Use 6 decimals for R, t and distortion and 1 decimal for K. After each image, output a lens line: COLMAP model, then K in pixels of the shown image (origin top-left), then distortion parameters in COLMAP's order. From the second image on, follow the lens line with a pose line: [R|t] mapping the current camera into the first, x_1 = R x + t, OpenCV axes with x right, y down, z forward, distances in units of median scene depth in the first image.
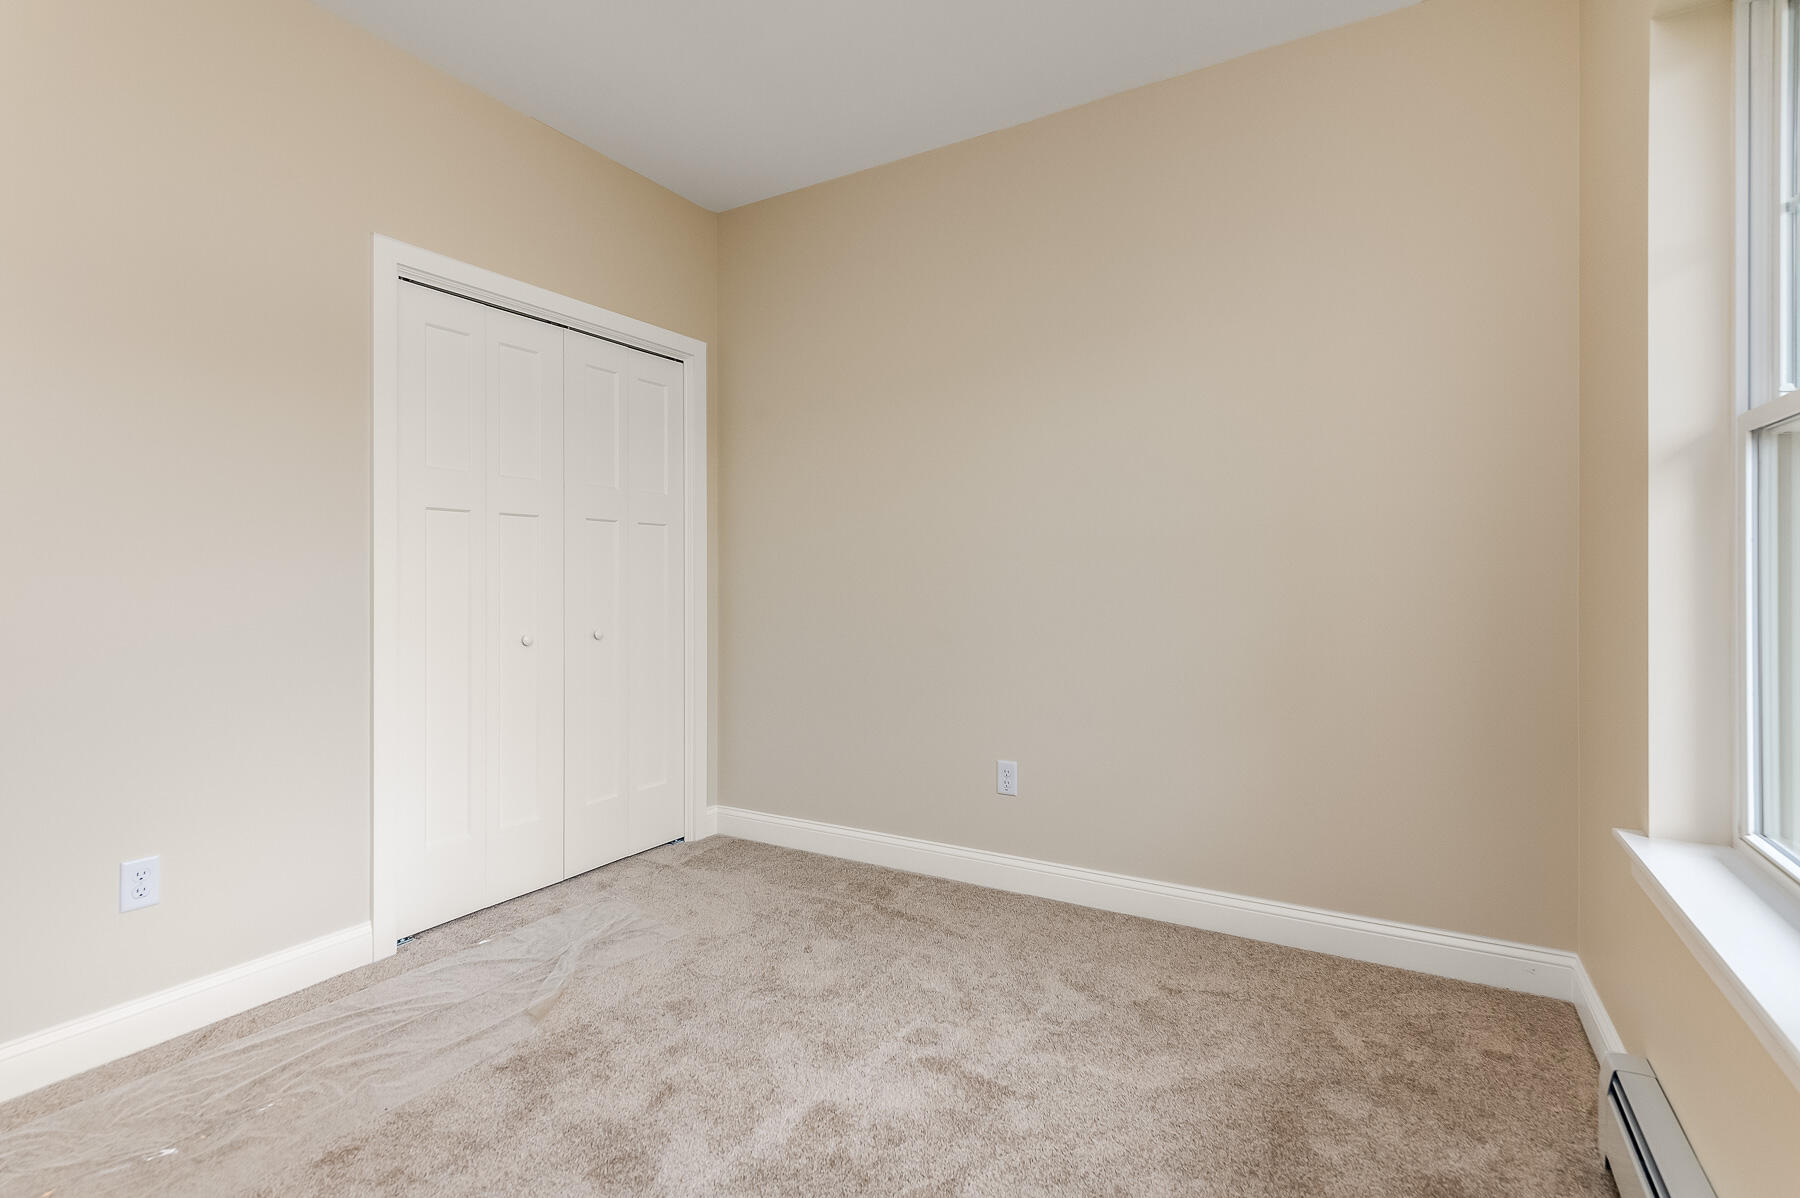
lens RADIAL K [[859.0, 0, 898.2], [0, 859.0, 589.6], [0, 0, 1]] dist [0.019172, 0.000368]
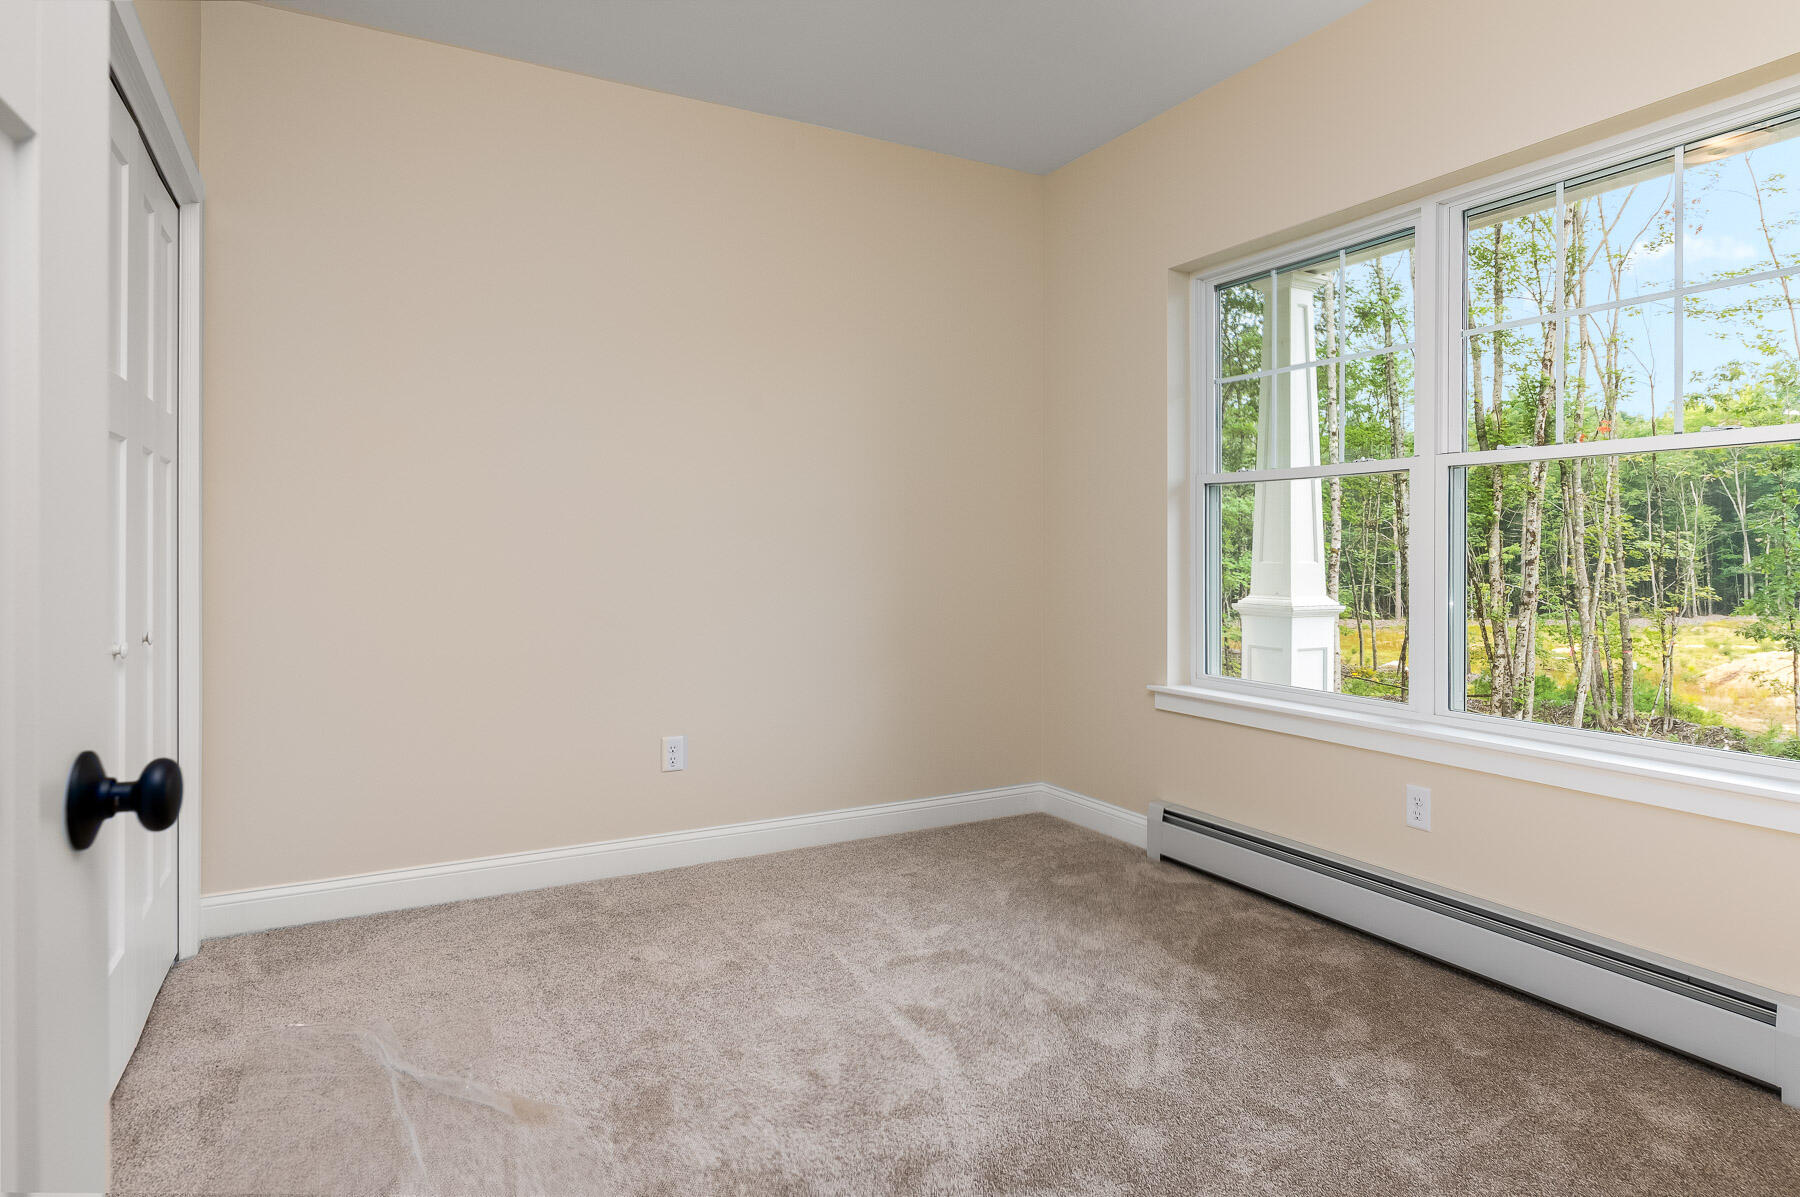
lens RADIAL K [[996.4, 0, 901.8], [0, 996.4, 583.9], [0, 0, 1]] dist [0.030314, -0.004362]
pose [[0.505784, -0.012337, 0.862572, -0.733791], [0.003797, 0.999920, 0.012075, 0.013260], [-0.862652, -0.002832, 0.505791, 0.205708]]
